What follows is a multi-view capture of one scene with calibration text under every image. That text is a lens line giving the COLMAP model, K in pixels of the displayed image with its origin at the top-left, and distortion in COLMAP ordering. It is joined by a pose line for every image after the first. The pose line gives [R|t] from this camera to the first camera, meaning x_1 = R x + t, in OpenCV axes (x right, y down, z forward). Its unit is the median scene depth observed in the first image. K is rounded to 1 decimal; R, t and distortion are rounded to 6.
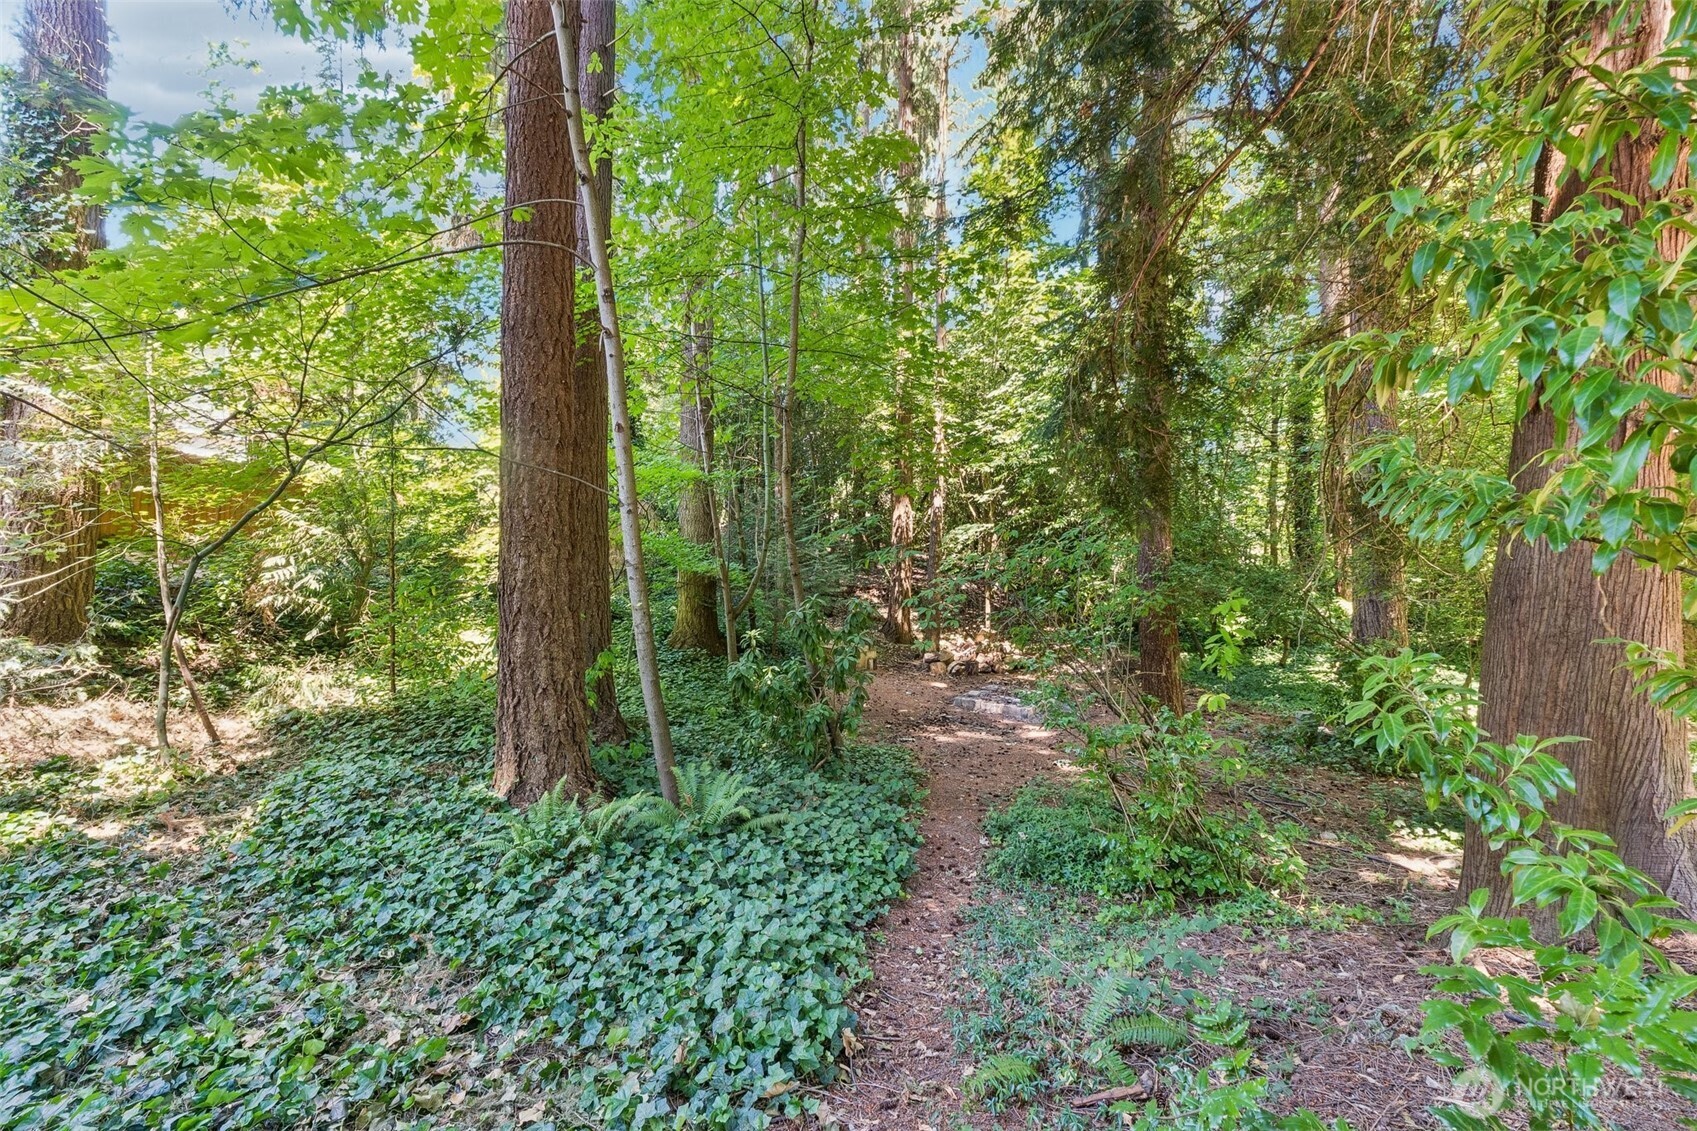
lens RADIAL K [[701.4, 0, 845.9], [0, 701.4, 573.6], [0, 0, 1]] dist [-0.000977, -0.001021]
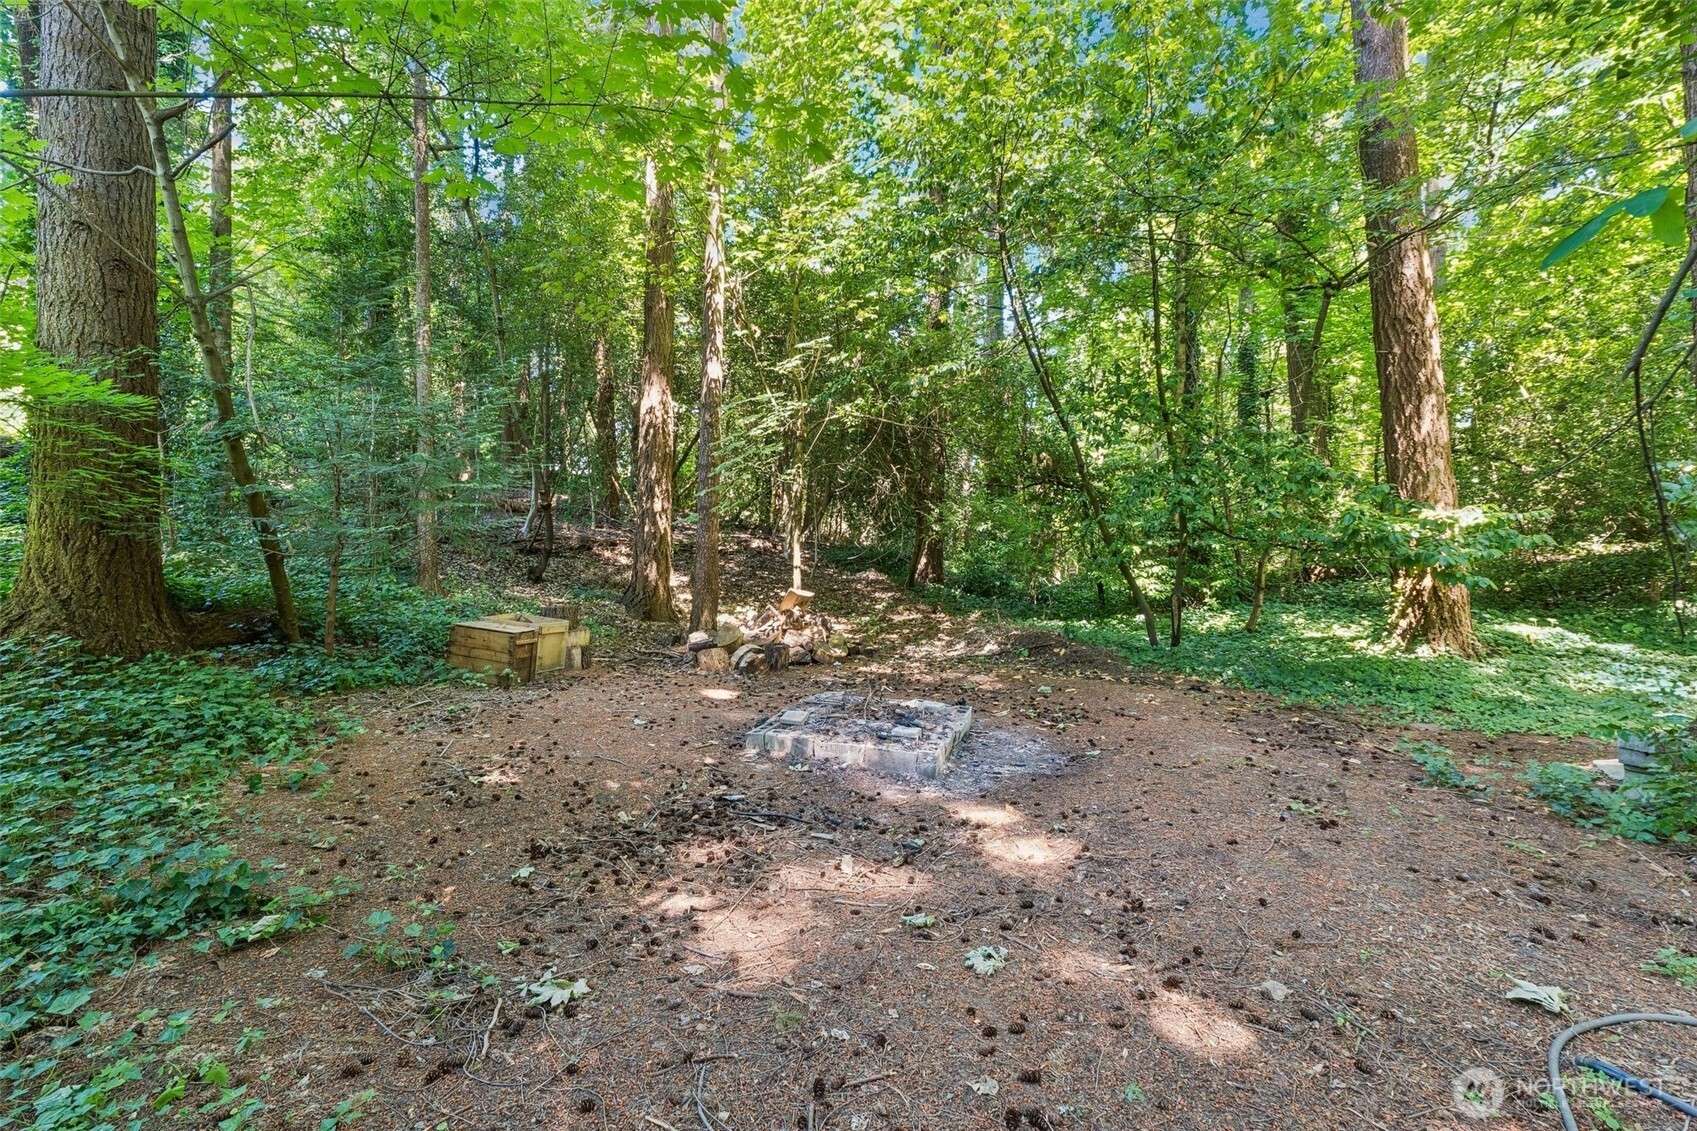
lens RADIAL K [[701.4, 0, 842.0], [0, 701.4, 563.1], [0, 0, 1]] dist [-0.000977, -0.001021]
pose [[0.954175, -0.003427, 0.299230, 0.060513], [0.001996, 0.999985, 0.005088, 0.055511], [-0.299243, -0.004257, 0.954167, 0.435111]]
